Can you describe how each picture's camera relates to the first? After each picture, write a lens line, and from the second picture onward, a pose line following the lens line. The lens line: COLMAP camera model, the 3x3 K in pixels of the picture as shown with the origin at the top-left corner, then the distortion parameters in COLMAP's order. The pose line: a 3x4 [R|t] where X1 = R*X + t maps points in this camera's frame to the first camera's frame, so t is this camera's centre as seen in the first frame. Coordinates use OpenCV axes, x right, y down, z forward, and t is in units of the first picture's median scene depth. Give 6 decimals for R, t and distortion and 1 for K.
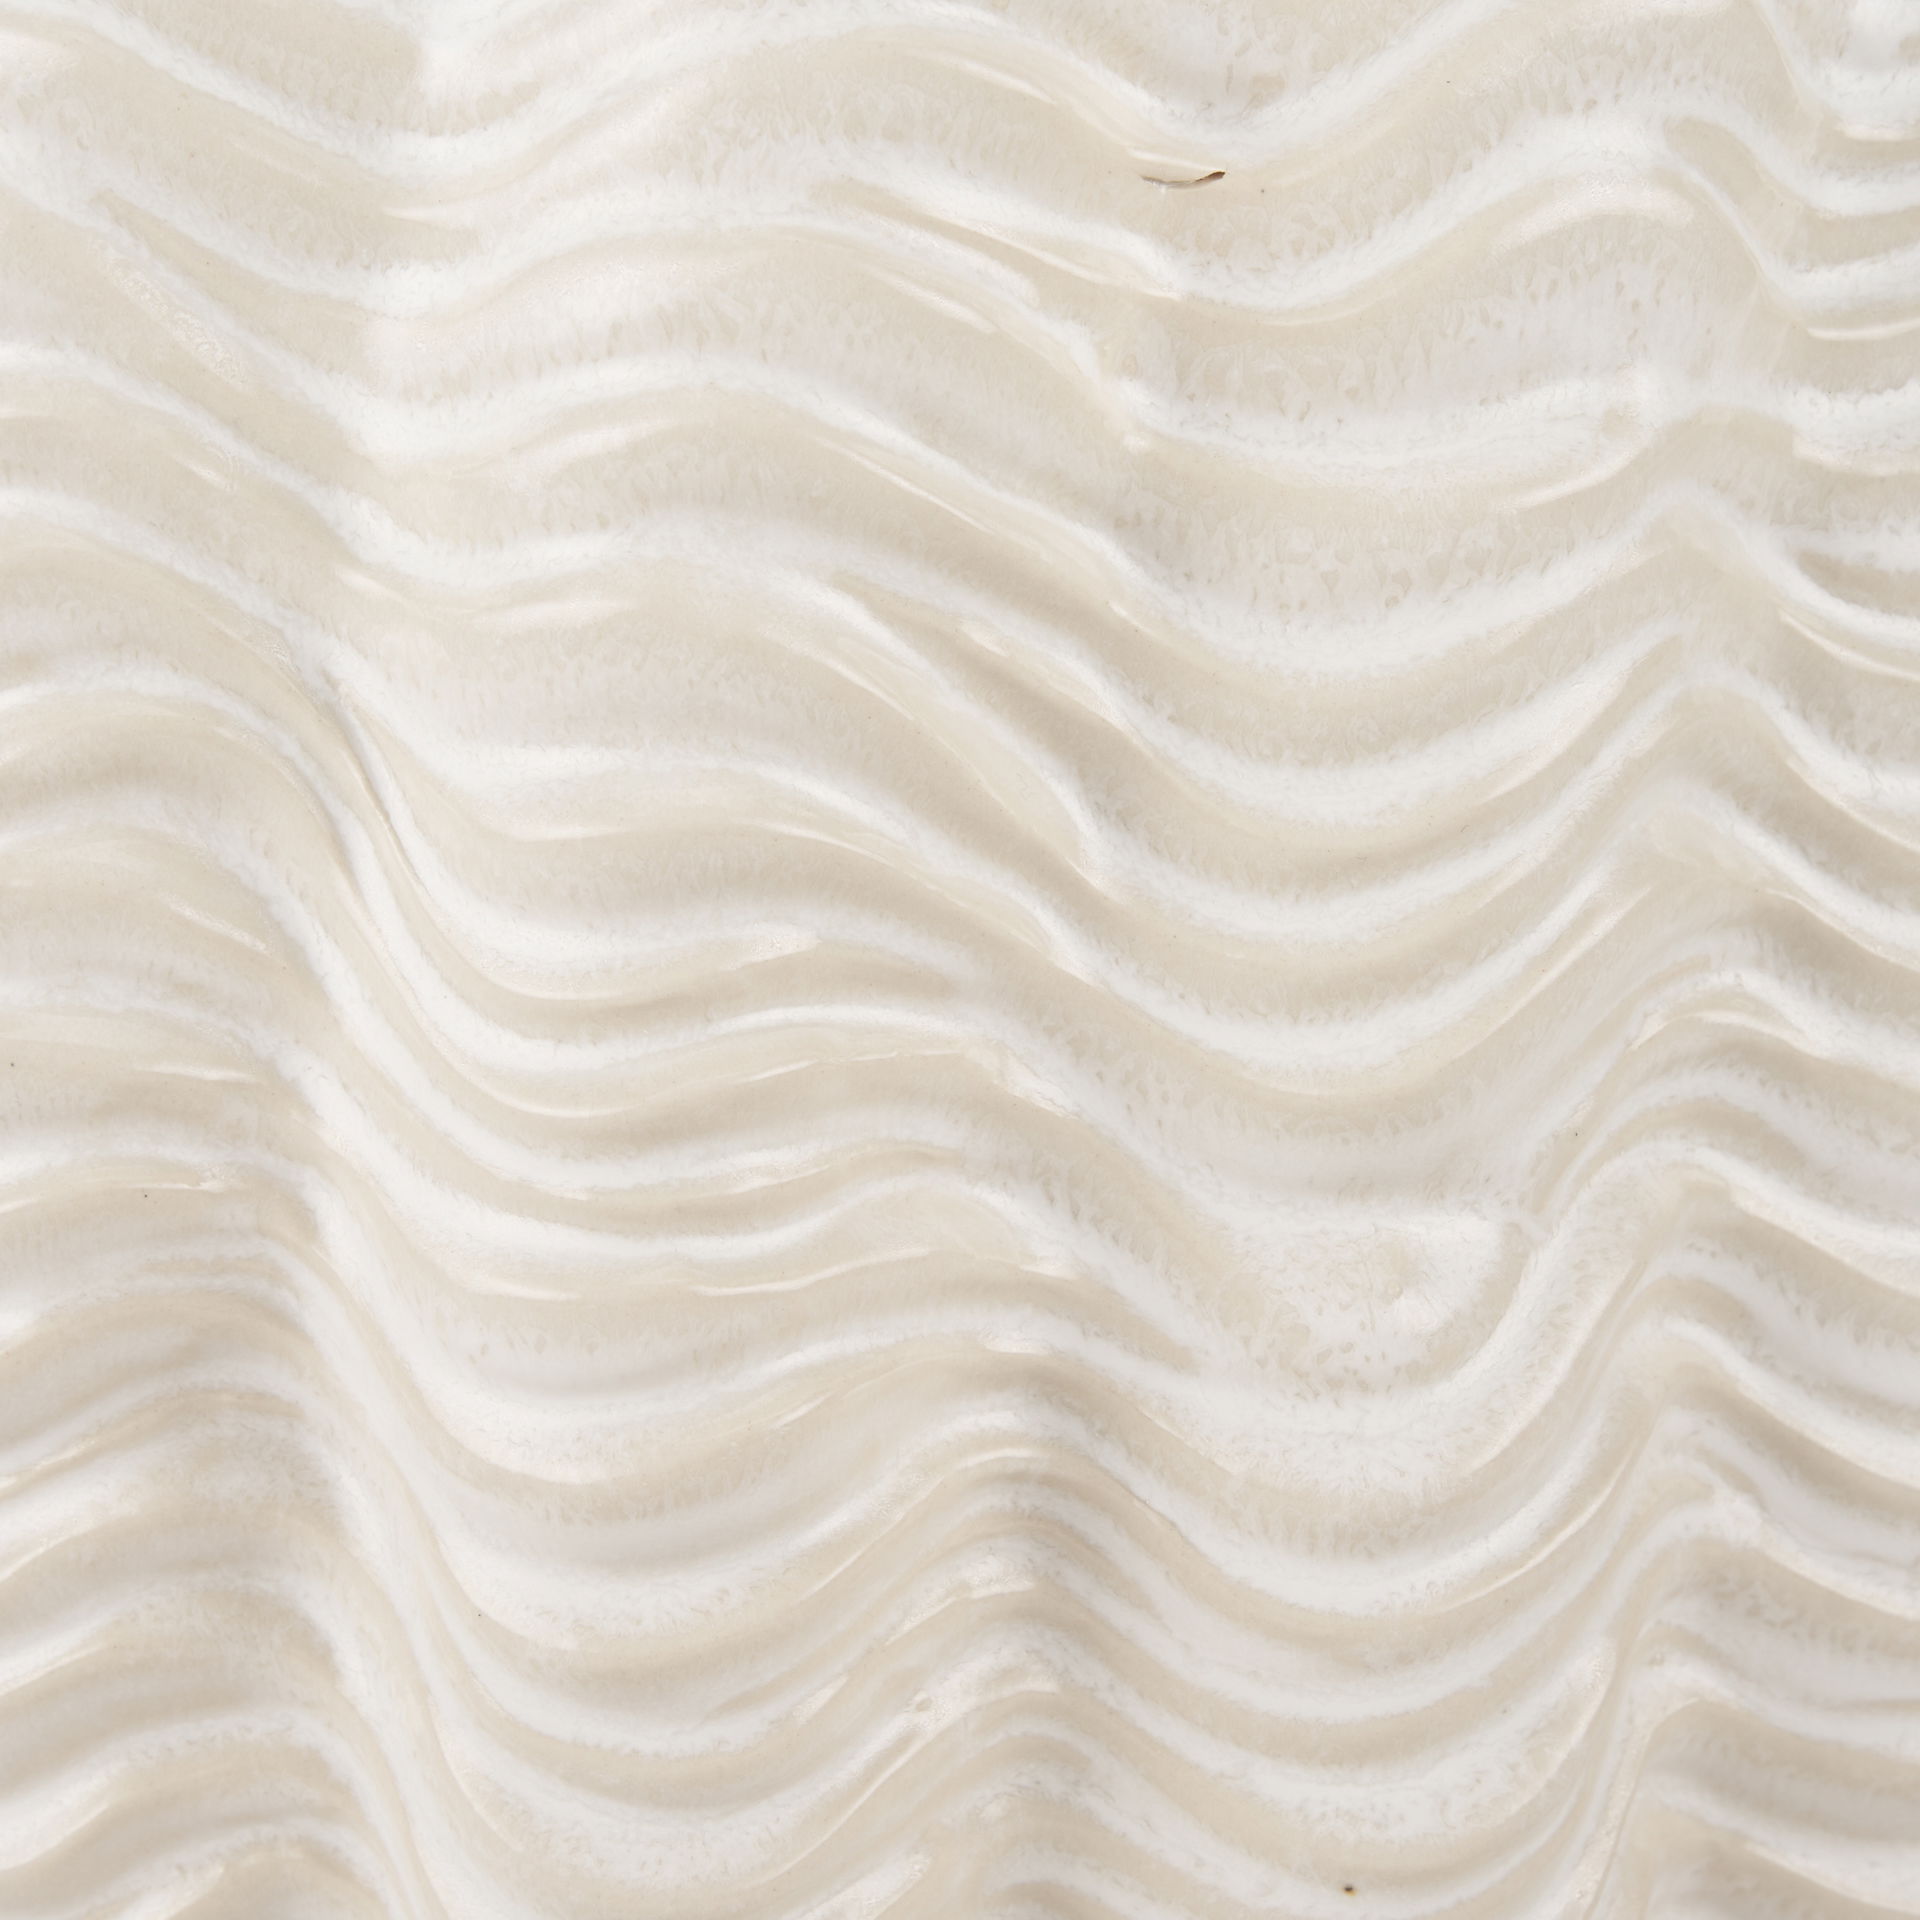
lens RADIAL K [[5844.5, 0, 969.9], [0, 5844.5, 950.6], [0, 0, 1]] dist [0.049382, 0.000000]
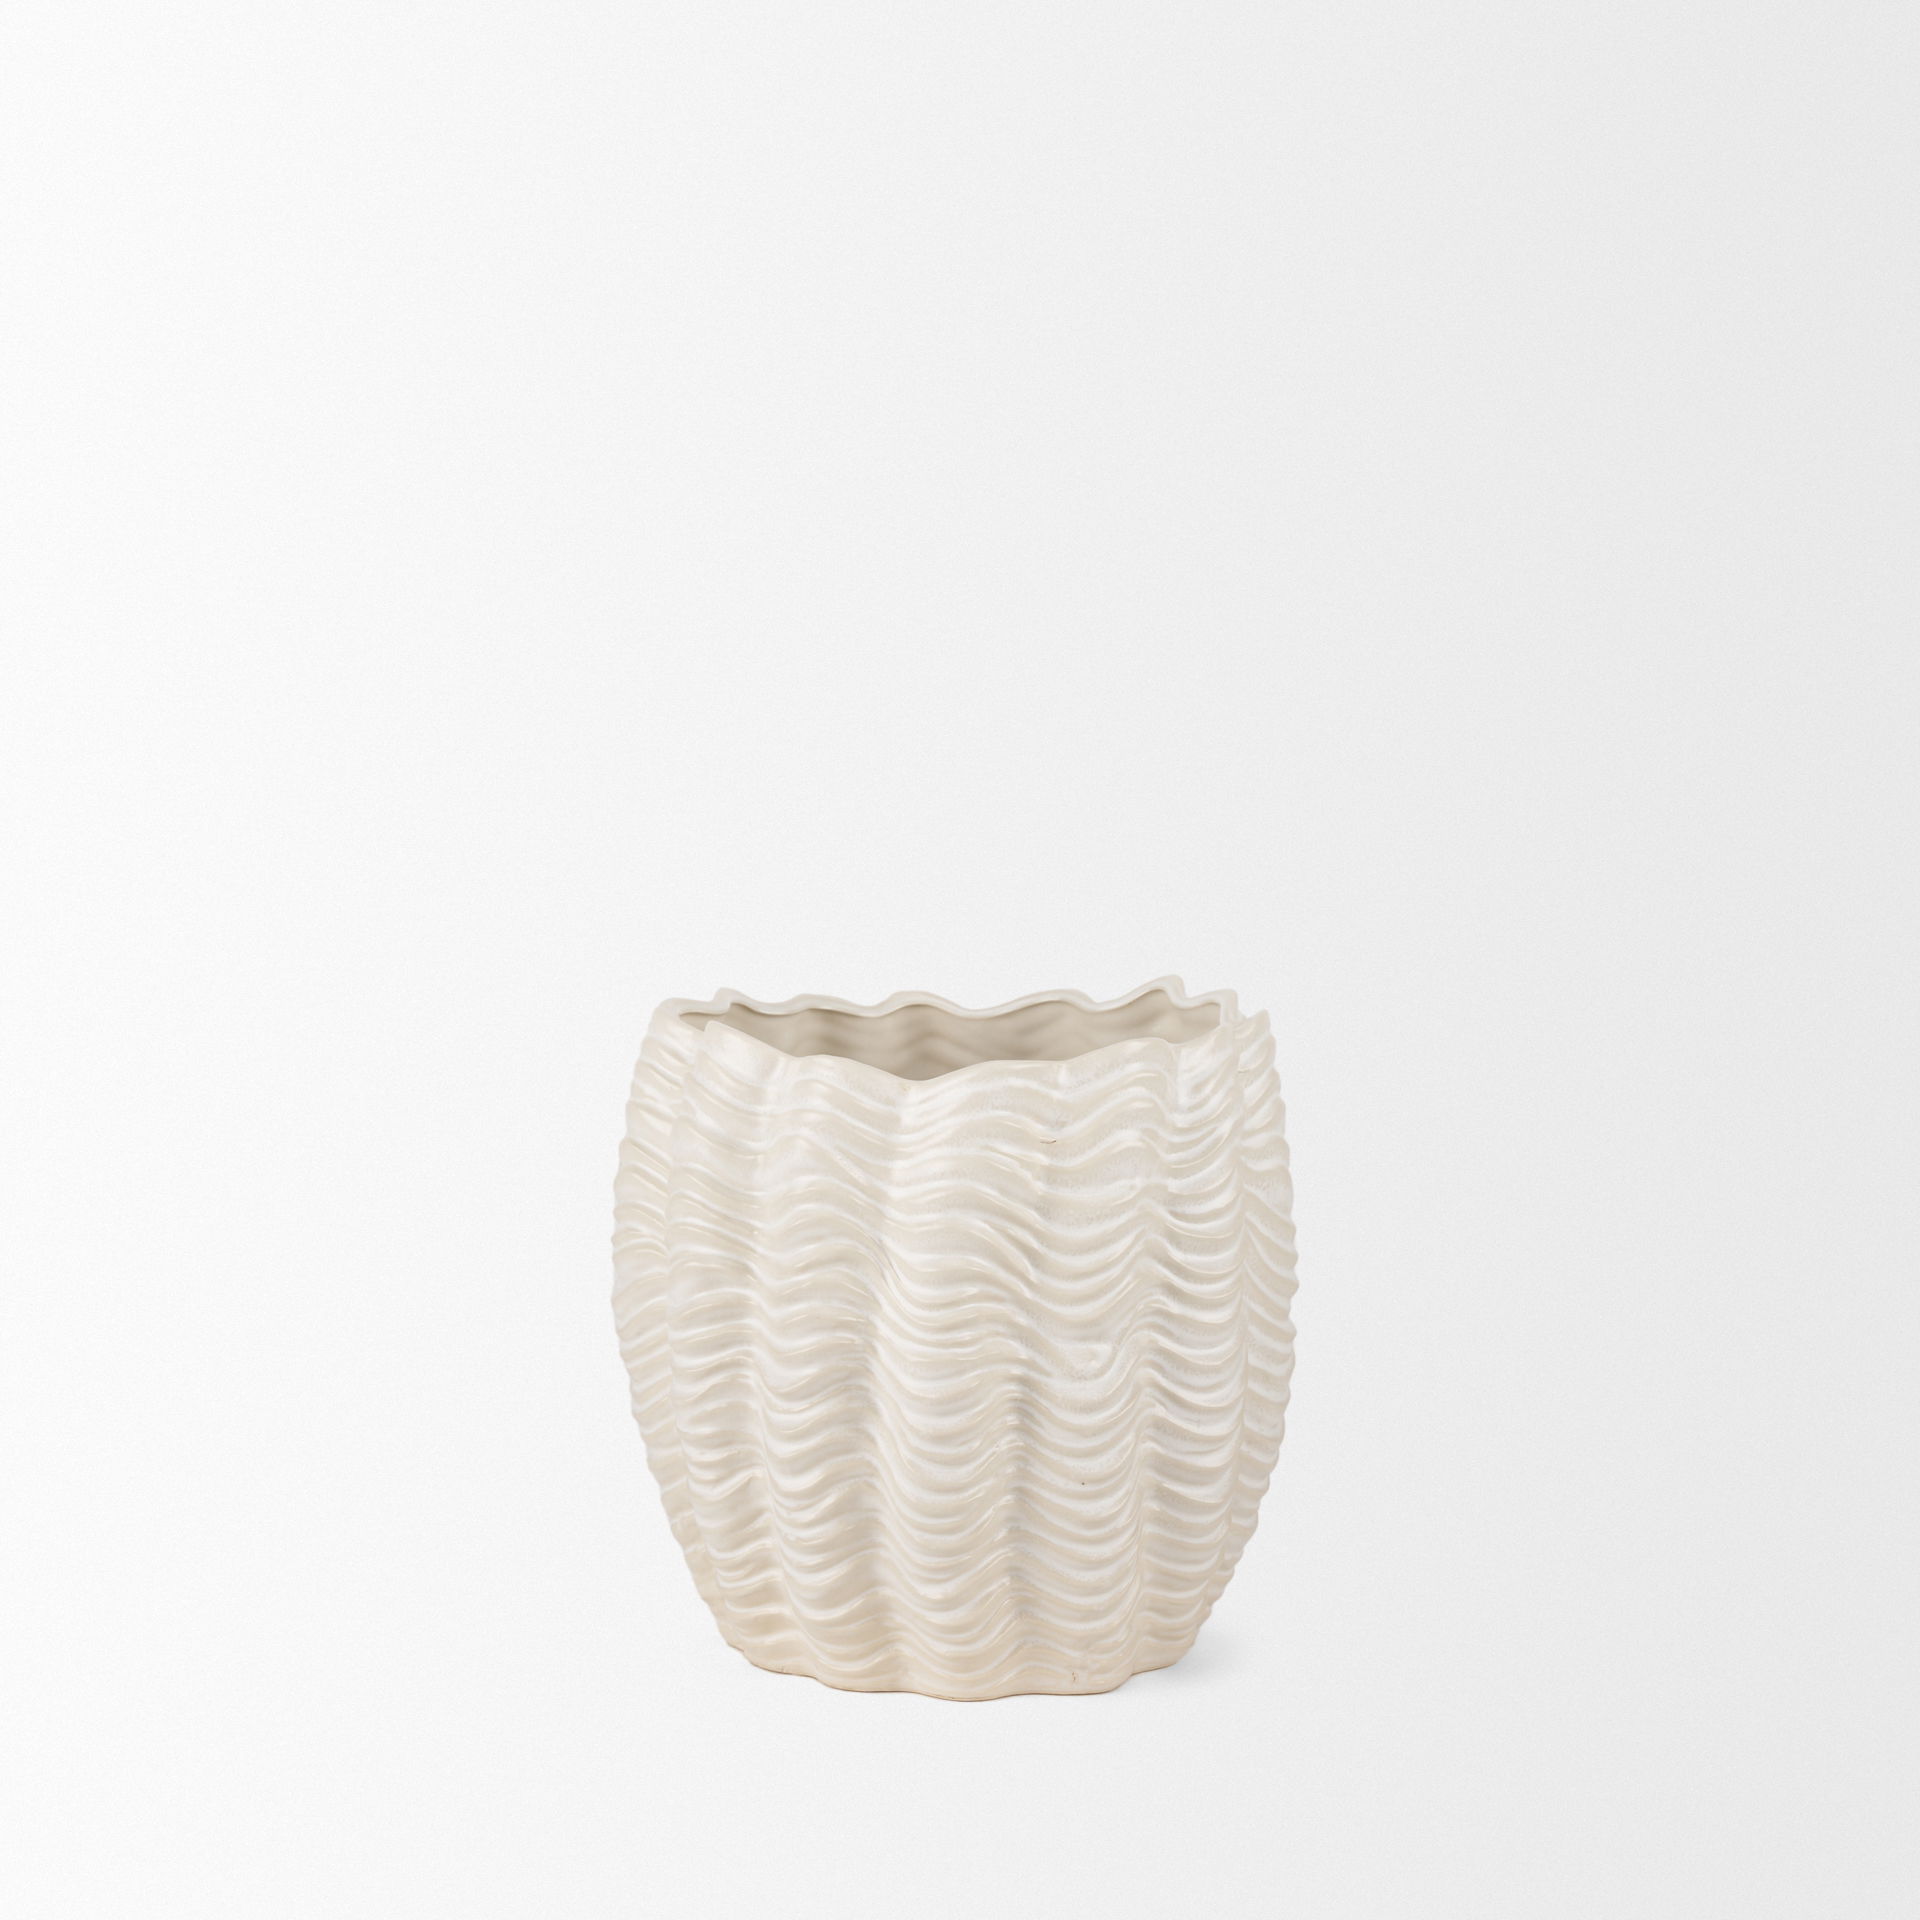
lens RADIAL K [[5844.5, 0, 968.5], [0, 5844.5, 955.3], [0, 0, 1]] dist [0.049382, 0.000000]
pose [[0.996333, -0.007843, 0.085197, -0.455867], [0.014250, 0.997093, -0.074855, 0.085824], [-0.084362, 0.075794, 0.993548, -3.991069]]
